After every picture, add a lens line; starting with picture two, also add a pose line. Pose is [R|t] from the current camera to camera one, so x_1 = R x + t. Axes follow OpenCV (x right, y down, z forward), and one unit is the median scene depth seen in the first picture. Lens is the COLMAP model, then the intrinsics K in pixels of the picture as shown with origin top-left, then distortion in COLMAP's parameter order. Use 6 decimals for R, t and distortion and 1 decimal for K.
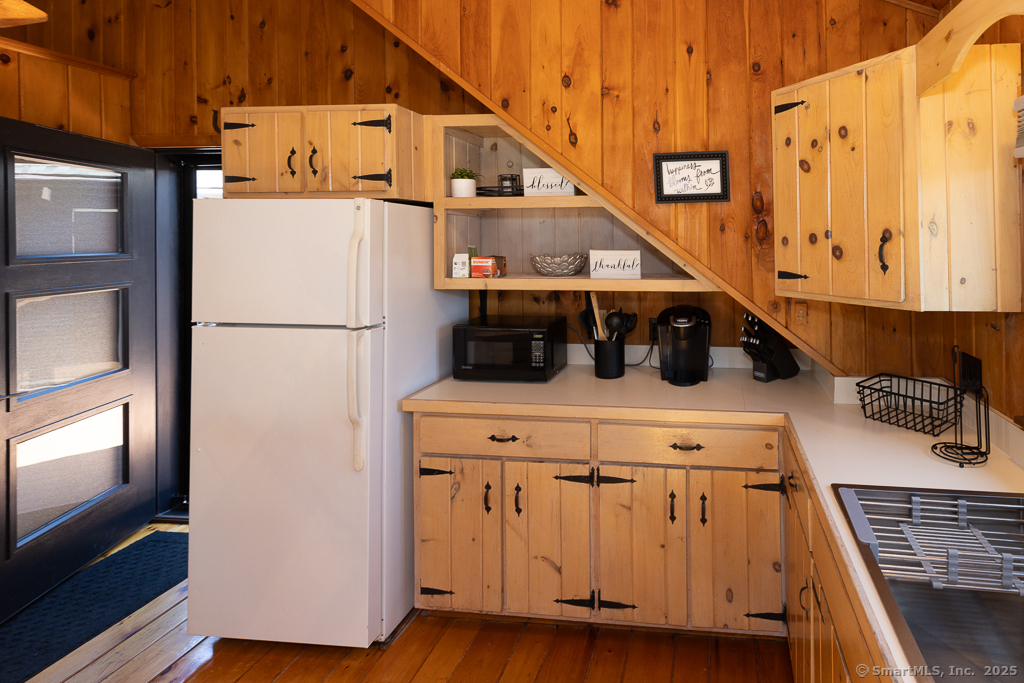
lens RADIAL K [[495.4, 0, 666.7], [0, 495.4, 233.8], [0, 0, 1]] dist [0.002651, 0.000386]
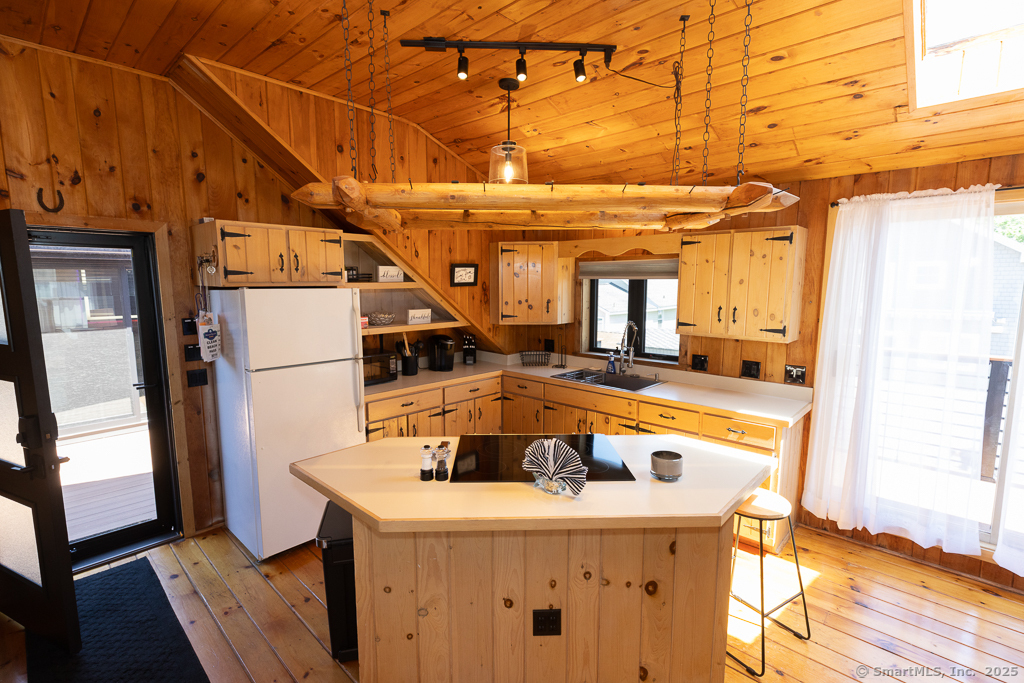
lens RADIAL K [[466.3, 0, 506.6], [0, 466.3, 342.8], [0, 0, 1]] dist [0.004007, 0.000776]
pose [[0.632637, -0.102378, 0.767652, -1.450094], [-0.004446, 0.990727, 0.135792, -0.097020], [-0.774436, -0.089320, 0.626316, -0.476027]]
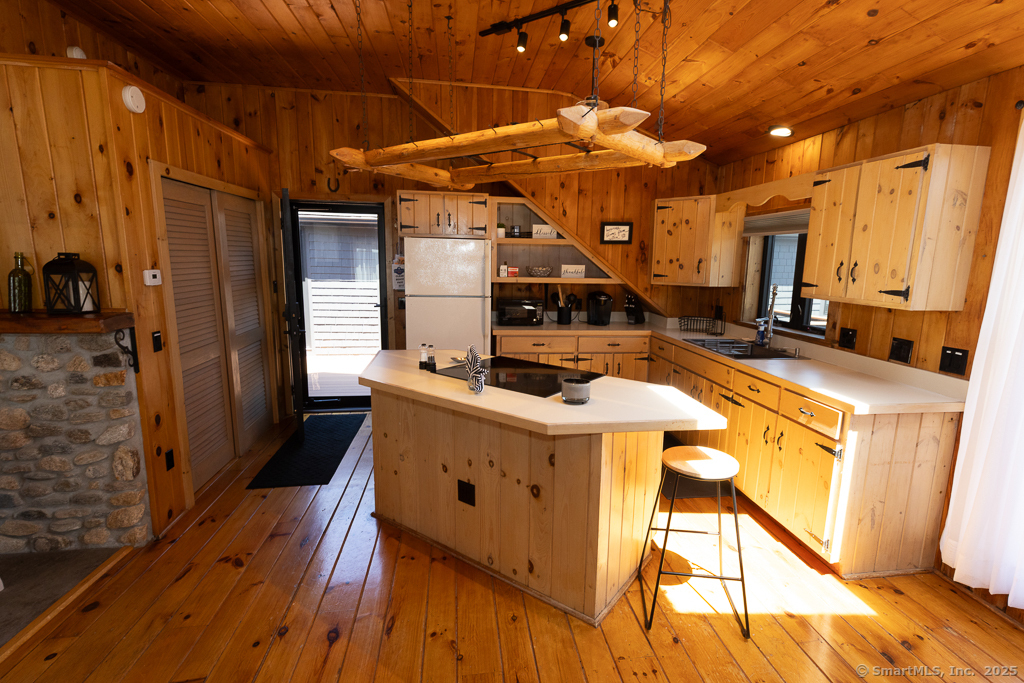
lens RADIAL K [[478.6, 0, 526.4], [0, 478.6, 341.0], [0, 0, 1]] dist [0.003477, 0.000643]
pose [[0.972689, -0.020929, 0.231168, -0.871182], [-0.020950, 0.983946, 0.177231, -0.006619], [-0.231166, -0.177233, 0.956635, -1.105475]]
